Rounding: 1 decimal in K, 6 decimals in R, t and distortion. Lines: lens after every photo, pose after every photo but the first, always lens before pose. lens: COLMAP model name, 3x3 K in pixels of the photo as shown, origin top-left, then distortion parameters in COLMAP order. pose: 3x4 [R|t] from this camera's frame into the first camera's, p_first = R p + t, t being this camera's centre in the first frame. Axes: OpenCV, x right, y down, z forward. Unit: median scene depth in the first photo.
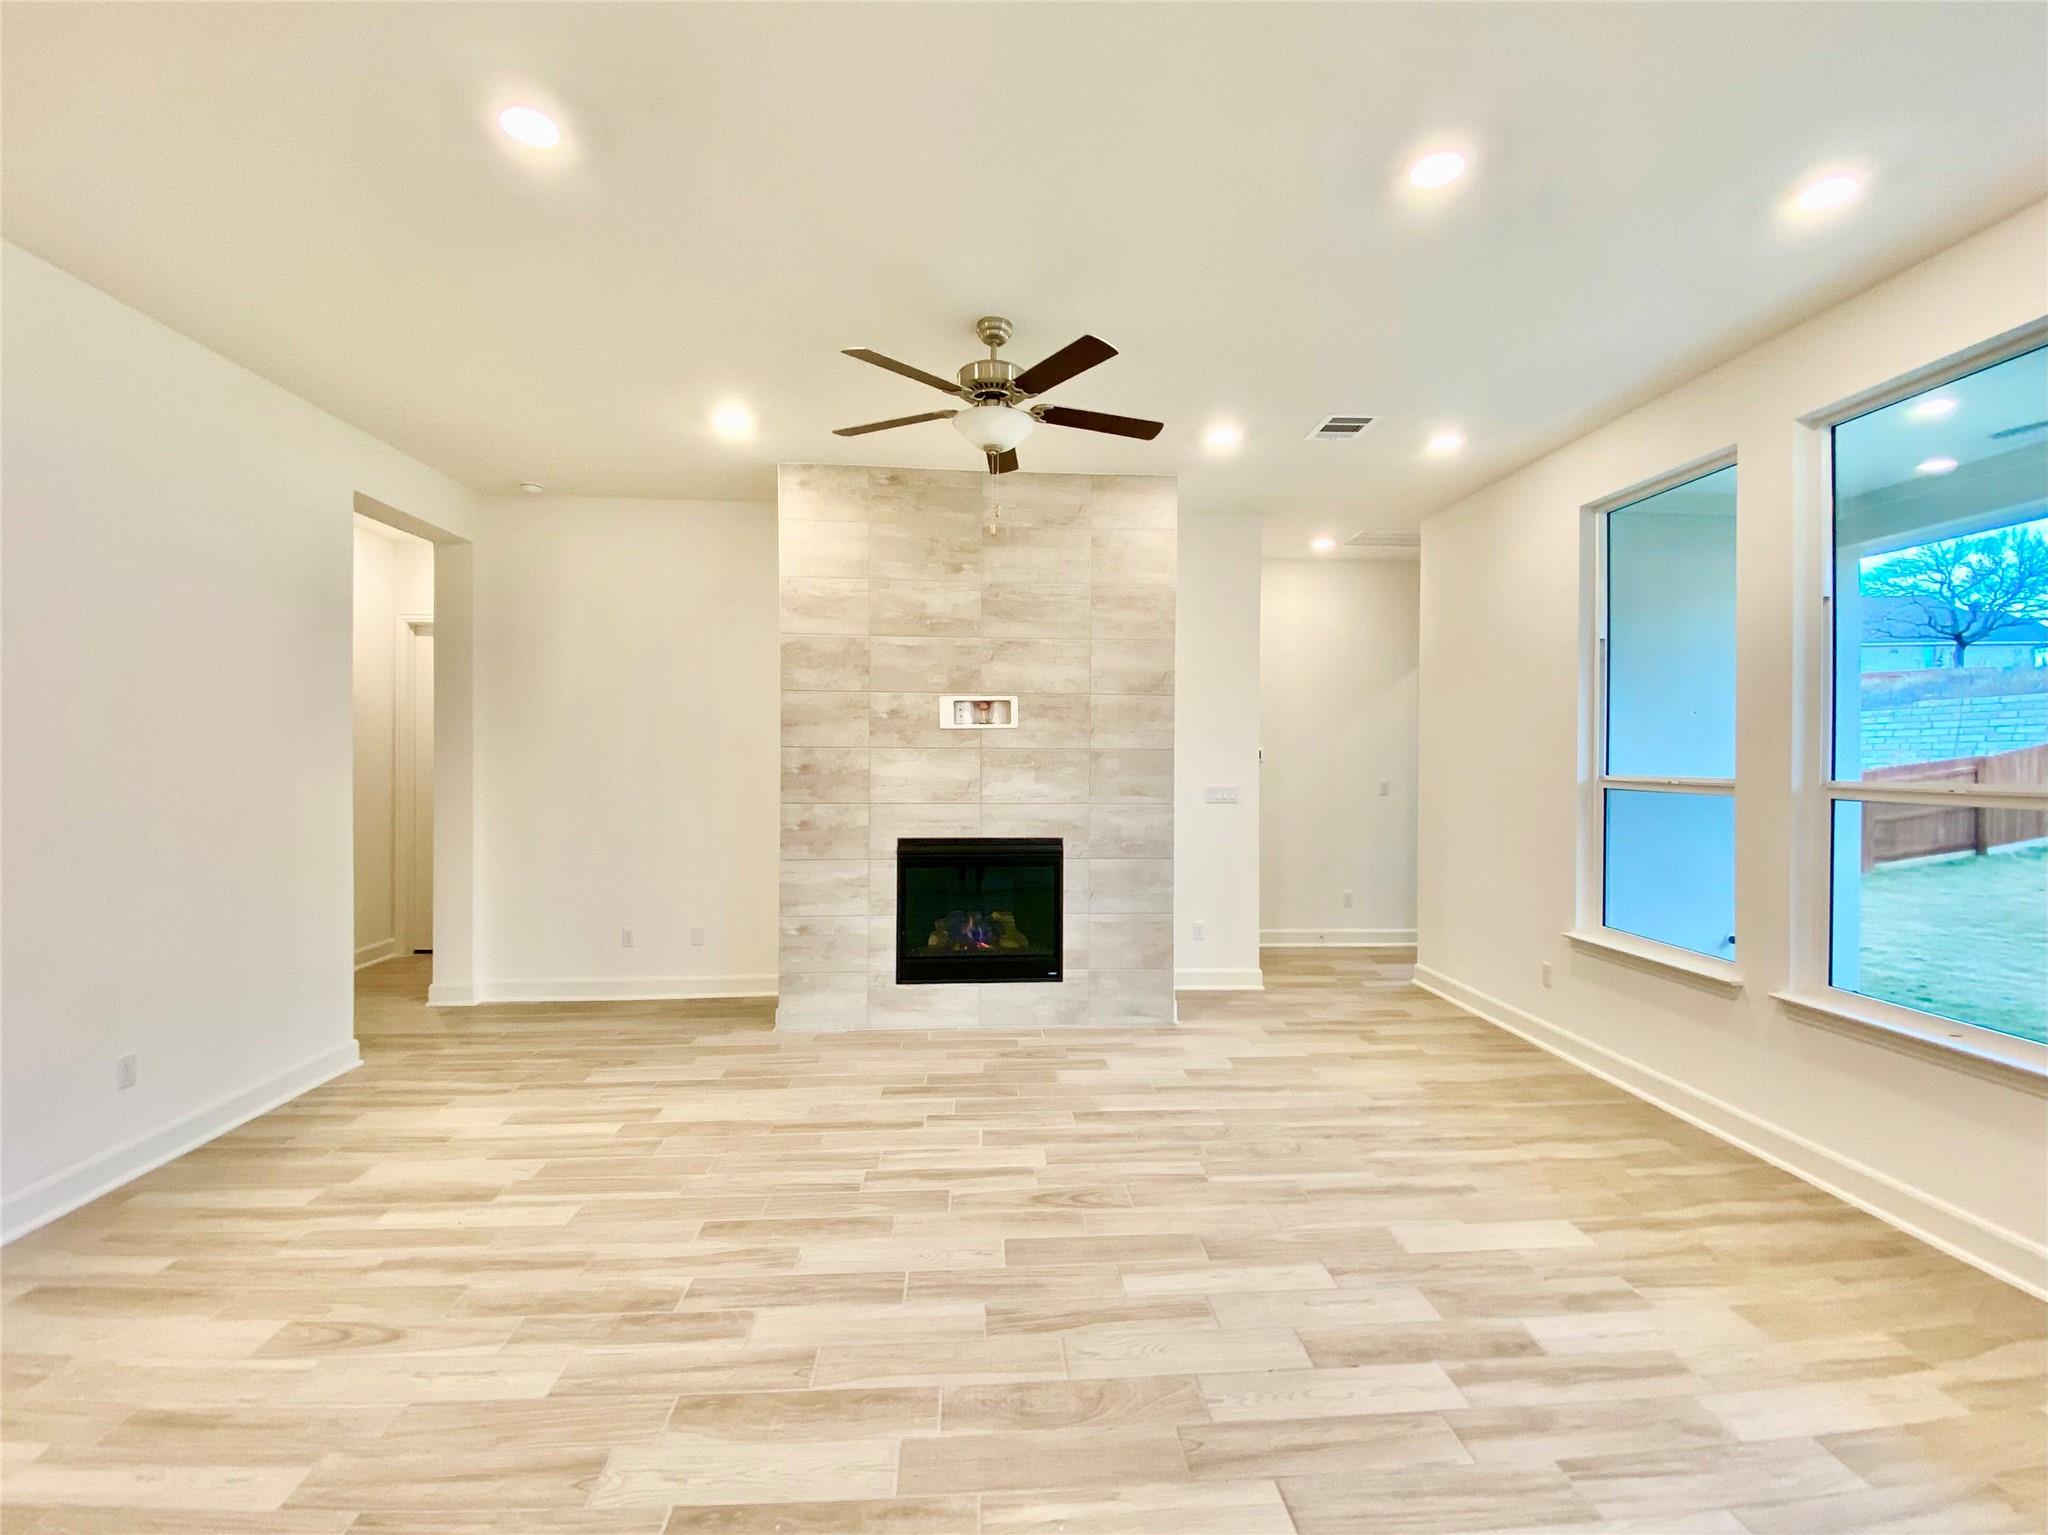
lens RADIAL K [[865.6, 0, 1033.4], [0, 865.6, 750.9], [0, 0, 1]] dist [0.027768, -0.026474]
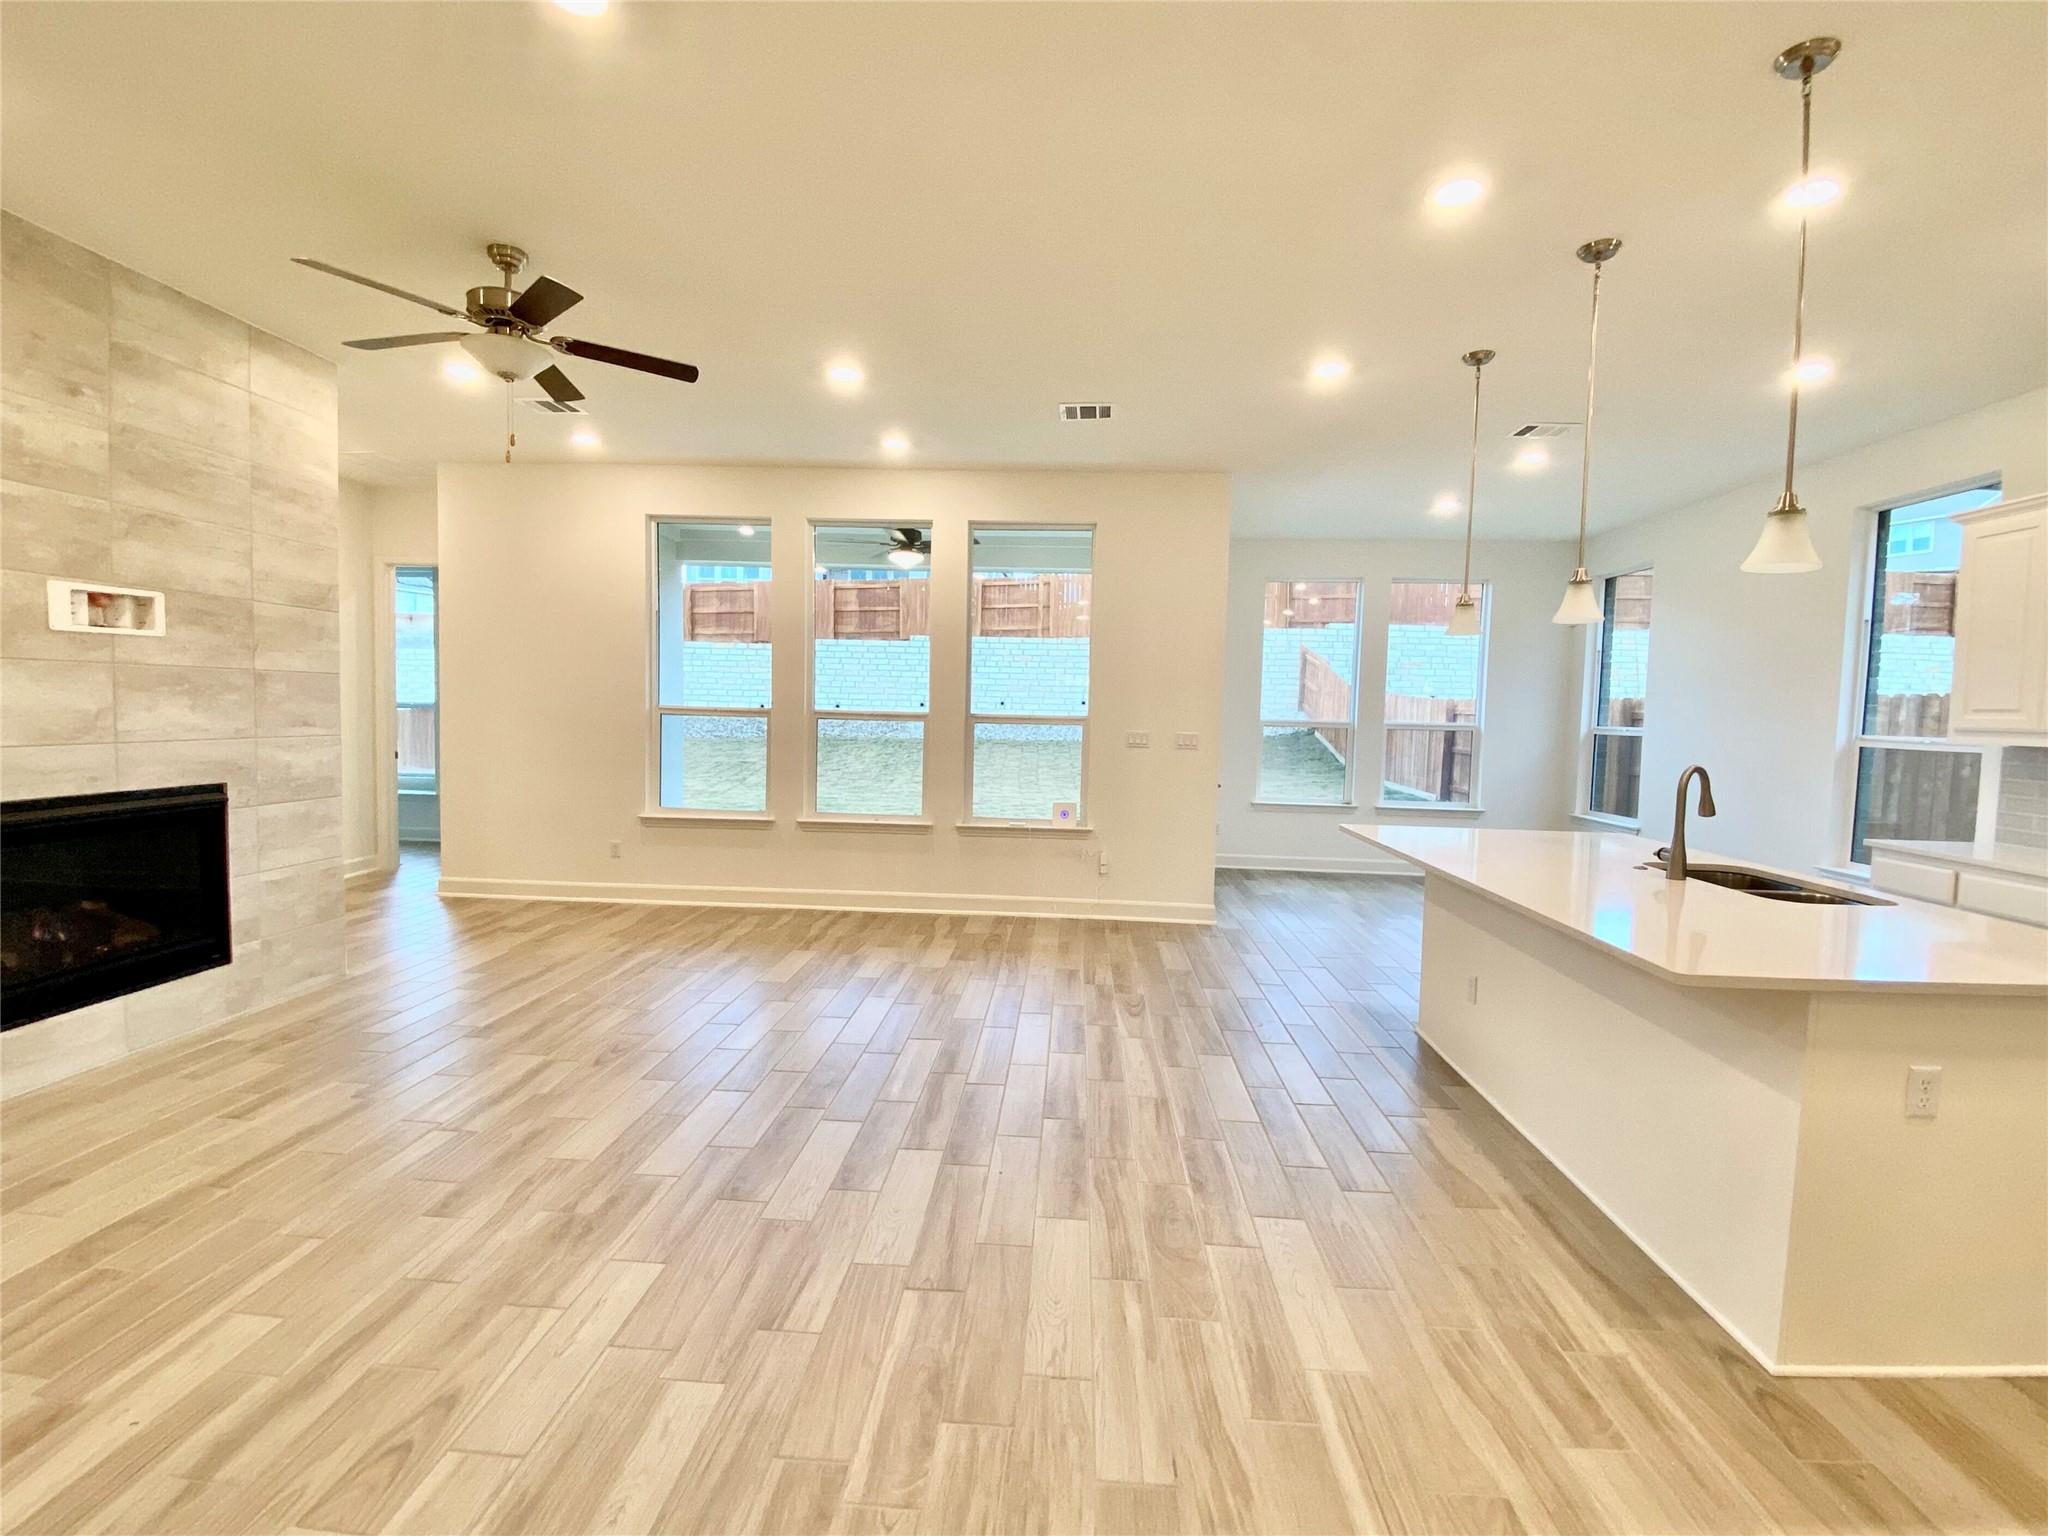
lens RADIAL K [[884.2, 0, 1029.1], [0, 884.2, 759.9], [0, 0, 1]] dist [0.029409, -0.025930]
pose [[0.124447, -0.058587, 0.990495, -0.685995], [-0.032101, 0.997495, 0.063034, 0.006387], [-0.991707, -0.039640, 0.122255, 0.182695]]
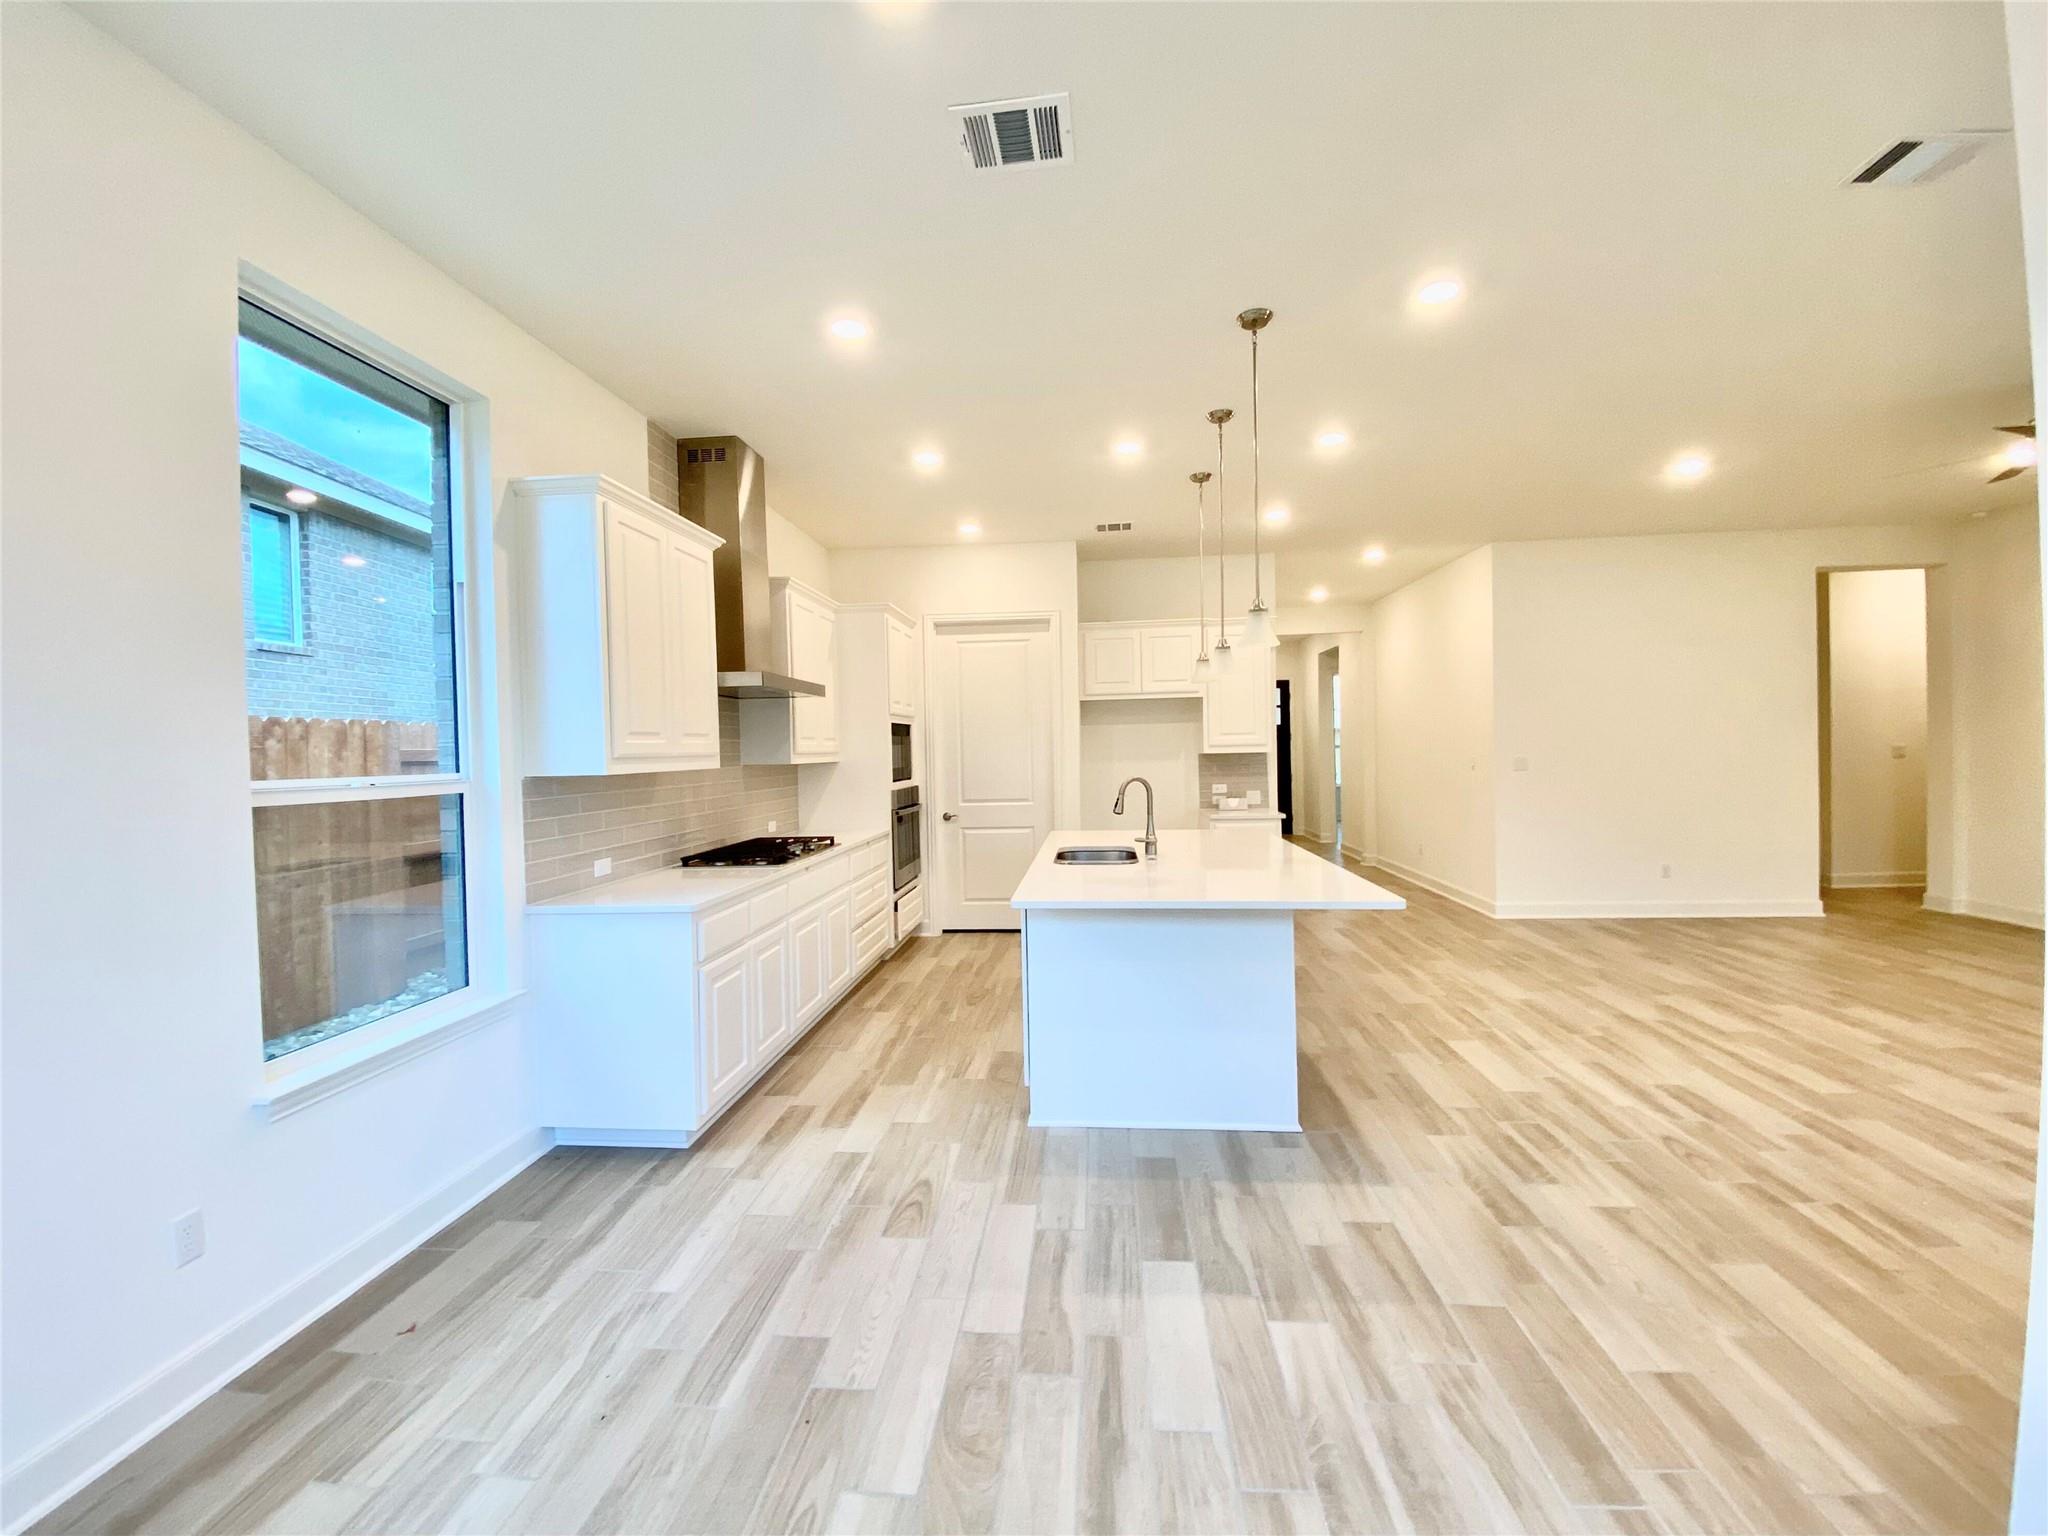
lens RADIAL K [[853.7, 0, 1026.1], [0, 853.7, 759.3], [0, 0, 1]] dist [0.027024, -0.024690]
pose [[-0.157370, 0.010509, -0.987484, 0.950140], [0.023852, 0.999692, 0.006838, 0.011949], [0.987252, -0.022477, -0.157572, -0.204467]]
